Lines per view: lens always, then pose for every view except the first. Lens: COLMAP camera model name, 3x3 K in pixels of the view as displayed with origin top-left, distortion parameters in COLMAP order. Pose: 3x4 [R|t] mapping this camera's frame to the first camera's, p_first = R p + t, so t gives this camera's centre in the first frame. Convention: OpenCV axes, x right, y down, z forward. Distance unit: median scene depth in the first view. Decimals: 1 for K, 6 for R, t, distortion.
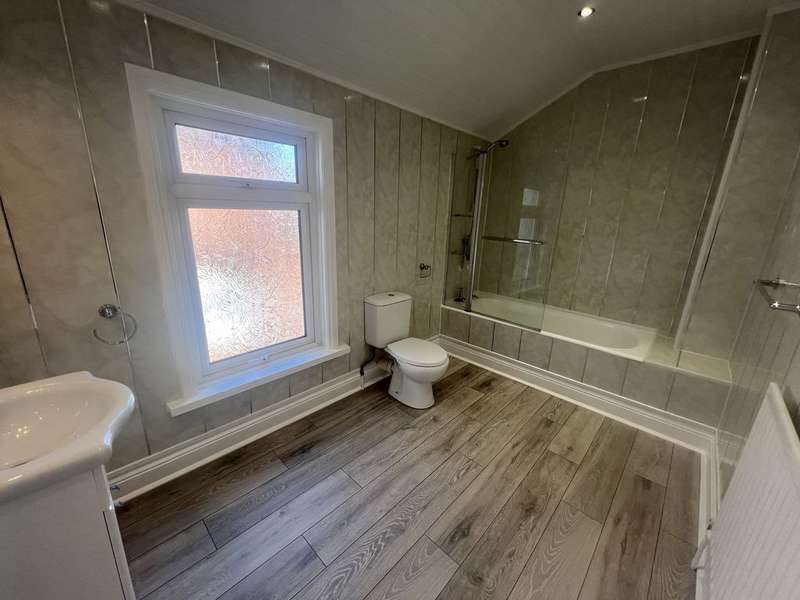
lens RADIAL K [[321.2, 0, 399.9], [0, 321.2, 300.5], [0, 0, 1]] dist [0.000973, 0.000057]
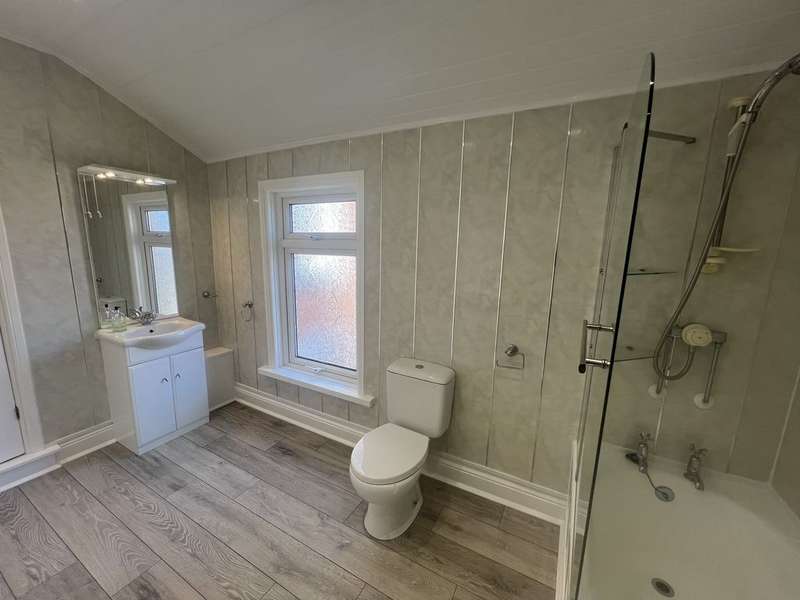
lens RADIAL K [[322.1, 0, 399.6], [0, 322.1, 299.9], [0, 0, 1]] dist [0.000329, 0.000111]
pose [[0.252383, 0.142859, -0.957024, 0.832687], [-0.267933, 0.960687, 0.072748, -0.263296], [0.929793, 0.238058, 0.280738, 0.885278]]
